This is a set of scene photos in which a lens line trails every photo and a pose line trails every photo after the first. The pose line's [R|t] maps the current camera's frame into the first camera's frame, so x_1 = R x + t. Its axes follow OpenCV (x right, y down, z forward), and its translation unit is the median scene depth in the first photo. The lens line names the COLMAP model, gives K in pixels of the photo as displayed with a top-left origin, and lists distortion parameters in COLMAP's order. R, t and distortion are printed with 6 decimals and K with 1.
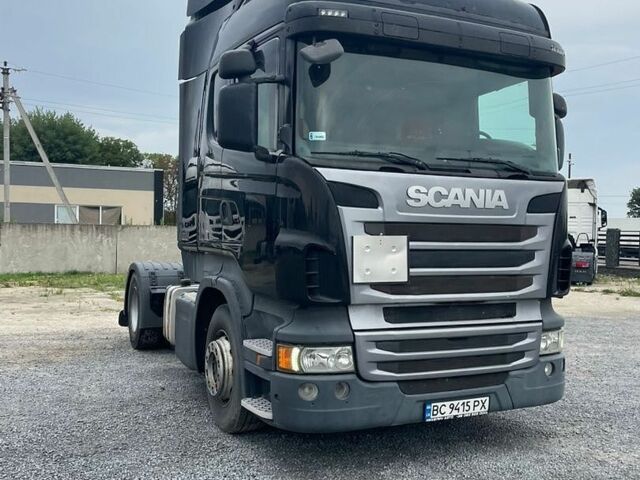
lens RADIAL K [[806.3, 0, 320.0], [0, 806.3, 240.0], [0, 0, 1]] dist [0.019468, -0.037216]
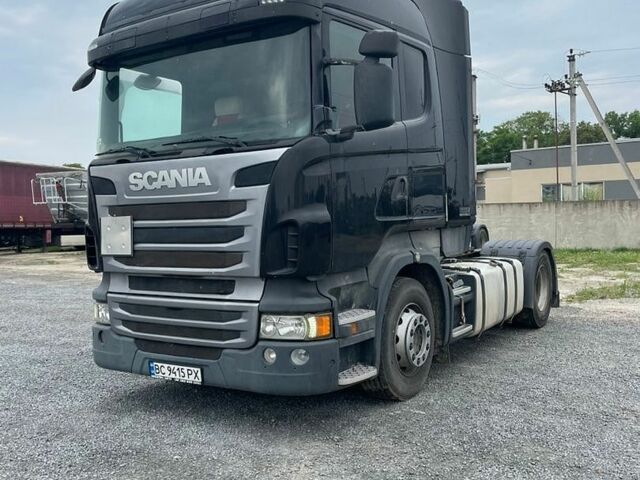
lens RADIAL K [[806.3, 0, 320.0], [0, 806.3, 240.0], [0, 0, 1]] dist [0.019468, -0.037216]
pose [[0.380996, 0.003457, -0.924570, 1.229889], [0.023314, 0.999639, 0.013345, 0.019423], [0.924283, -0.026640, 0.380778, 0.756650]]
